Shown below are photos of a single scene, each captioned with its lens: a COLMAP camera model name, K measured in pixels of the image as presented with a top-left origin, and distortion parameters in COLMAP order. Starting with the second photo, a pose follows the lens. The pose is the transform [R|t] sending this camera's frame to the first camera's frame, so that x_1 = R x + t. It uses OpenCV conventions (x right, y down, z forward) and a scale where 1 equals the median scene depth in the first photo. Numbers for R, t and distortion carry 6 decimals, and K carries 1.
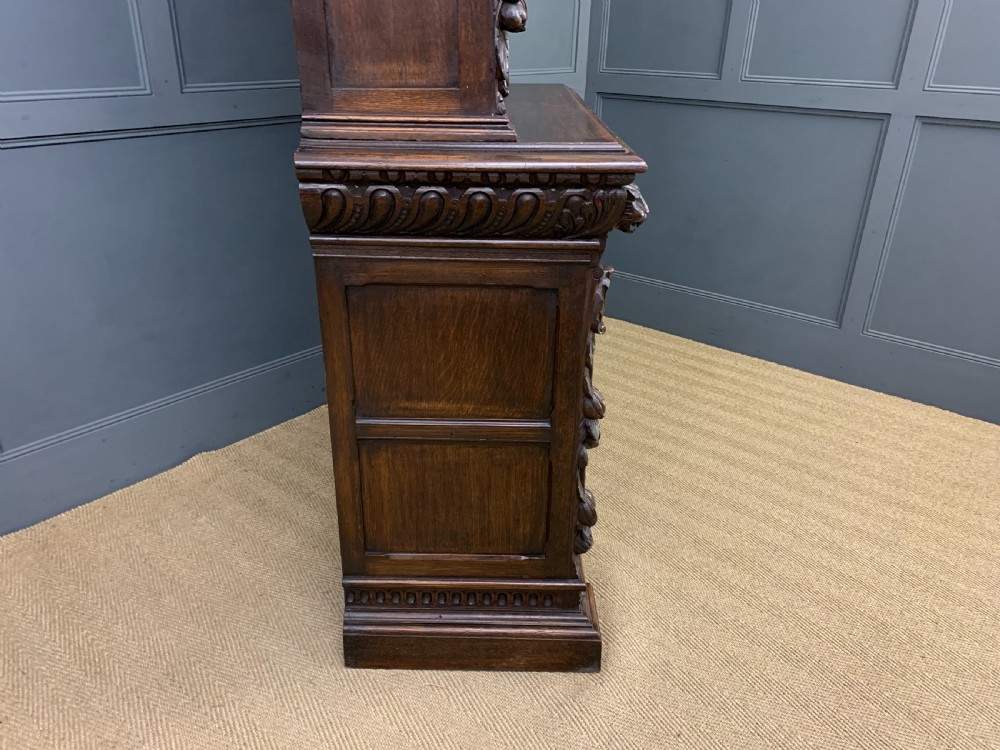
lens RADIAL K [[781.4, 0, 492.6], [0, 781.4, 377.3], [0, 0, 1]] dist [0.086738, -0.128803]
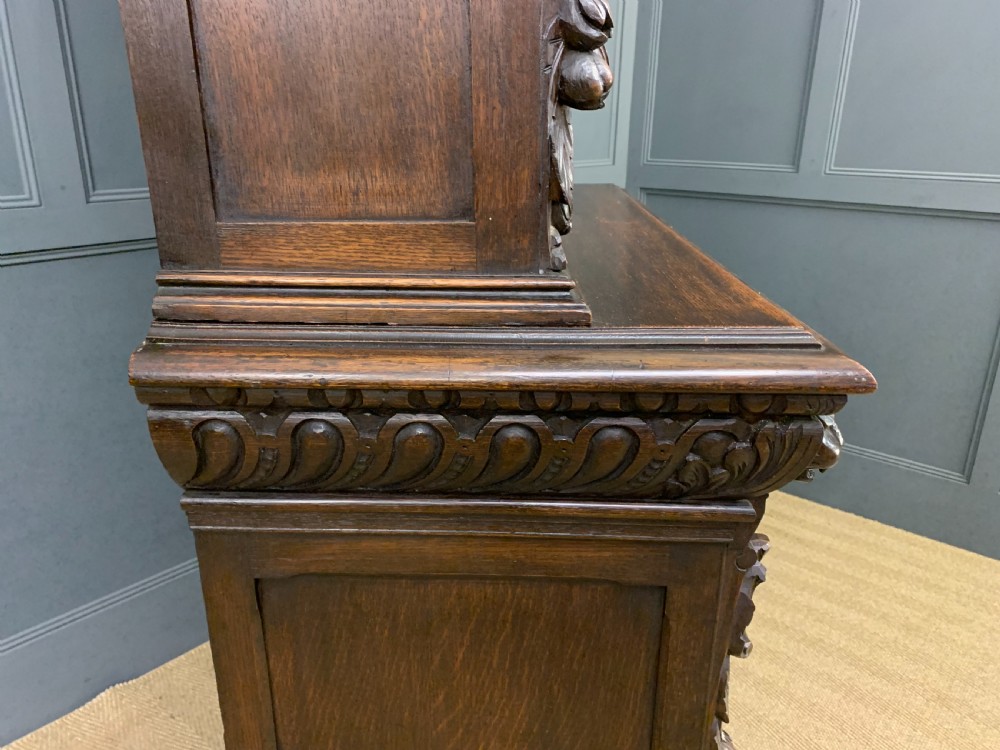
lens RADIAL K [[760.1, 0, 495.6], [0, 760.1, 374.5], [0, 0, 1]] dist [0.086235, -0.095321]
pose [[0.999890, -0.005034, -0.013934, -0.022271], [0.003690, 0.995483, -0.094873, -0.221247], [0.014349, 0.094811, 0.995392, 0.524671]]
